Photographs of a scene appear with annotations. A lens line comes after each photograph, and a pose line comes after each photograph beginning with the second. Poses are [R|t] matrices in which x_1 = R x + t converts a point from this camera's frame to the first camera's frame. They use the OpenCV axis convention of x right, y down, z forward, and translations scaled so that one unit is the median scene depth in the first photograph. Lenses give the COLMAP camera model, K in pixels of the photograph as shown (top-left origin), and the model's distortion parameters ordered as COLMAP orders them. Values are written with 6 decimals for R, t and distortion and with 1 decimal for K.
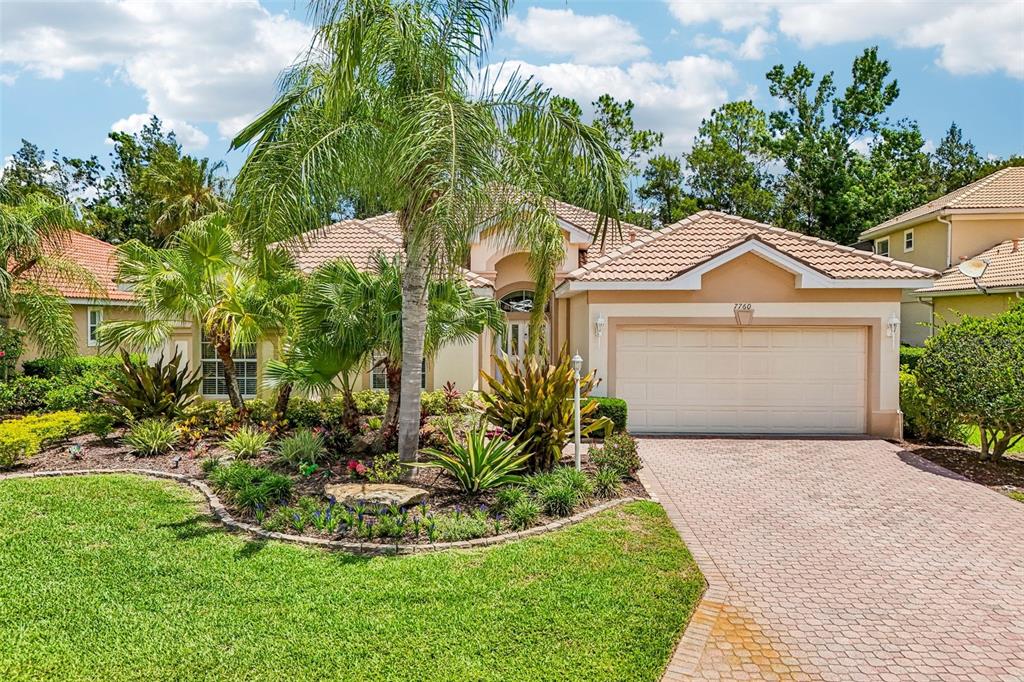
lens RADIAL K [[739.5, 0, 512.0], [0, 739.5, 341.0], [0, 0, 1]] dist [0.050047, -0.037018]
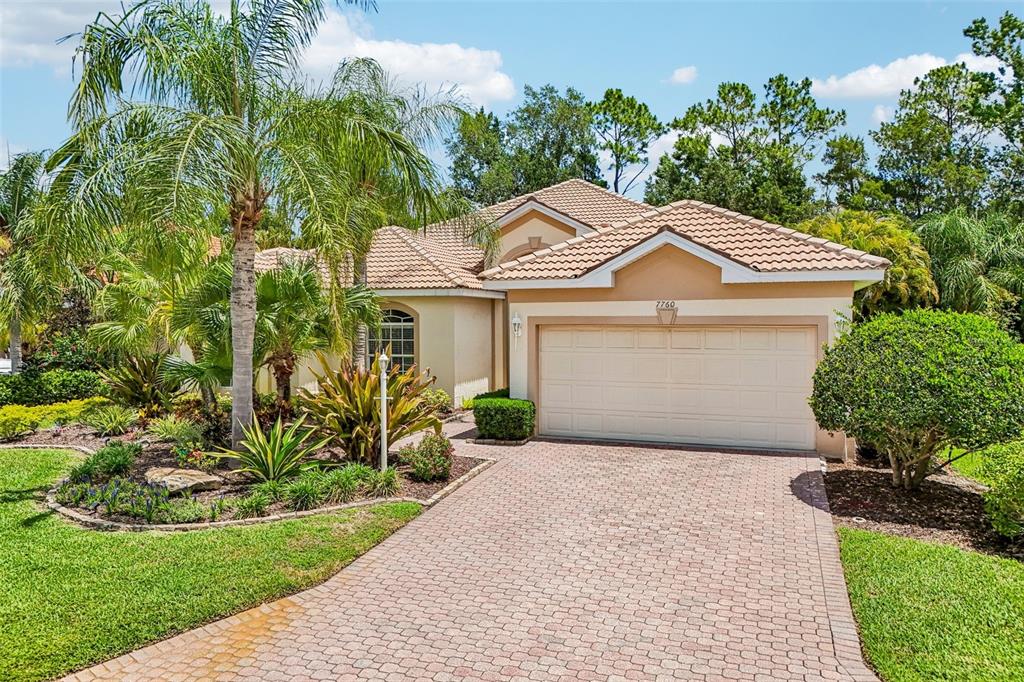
lens RADIAL K [[739.5, 0, 512.0], [0, 739.5, 341.0], [0, 0, 1]] dist [0.050047, -0.037018]
pose [[0.947207, 0.005039, -0.320582, 0.429962], [-0.005356, 0.999986, -0.000106, -0.000066], [0.320577, 0.001817, 0.947221, 0.072213]]
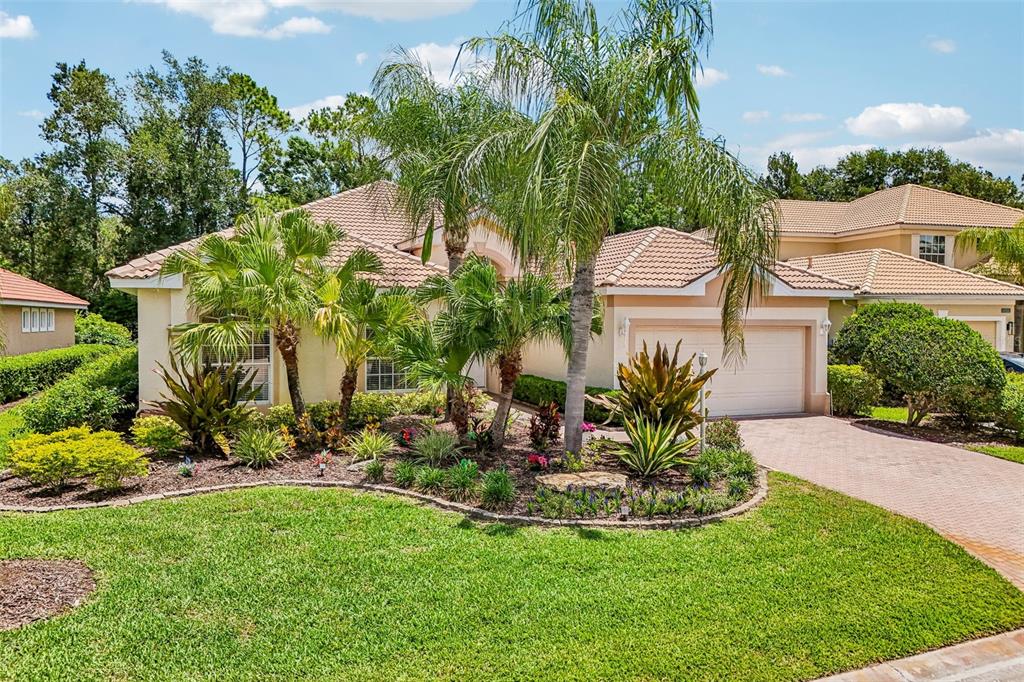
lens RADIAL K [[739.5, 0, 512.0], [0, 739.5, 341.0], [0, 0, 1]] dist [0.050047, -0.037018]
pose [[0.927747, -0.009004, 0.373101, -0.463517], [0.008806, 0.999959, 0.002235, -0.002805], [-0.373106, 0.001212, 0.927788, 0.020636]]
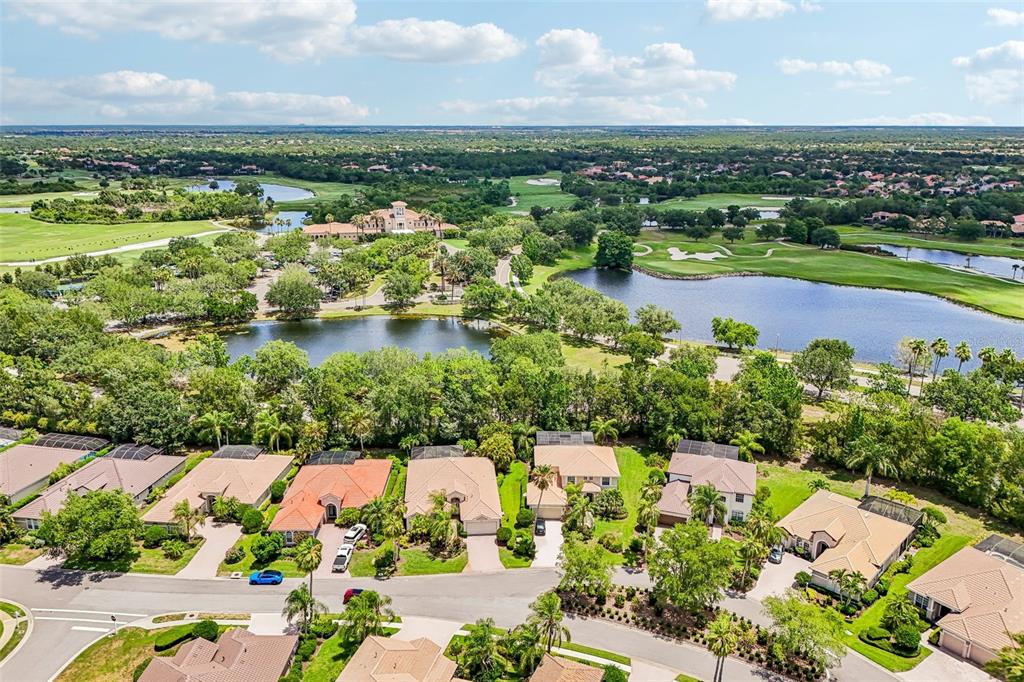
lens RADIAL K [[739.5, 0, 512.0], [0, 739.5, 341.0], [0, 0, 1]] dist [0.050047, -0.037018]
pose [[0.995742, -0.036137, 0.084811, 0.015611], [0.012303, 0.963832, 0.266228, -4.375929], [-0.091364, -0.264050, 0.960172, -6.779085]]
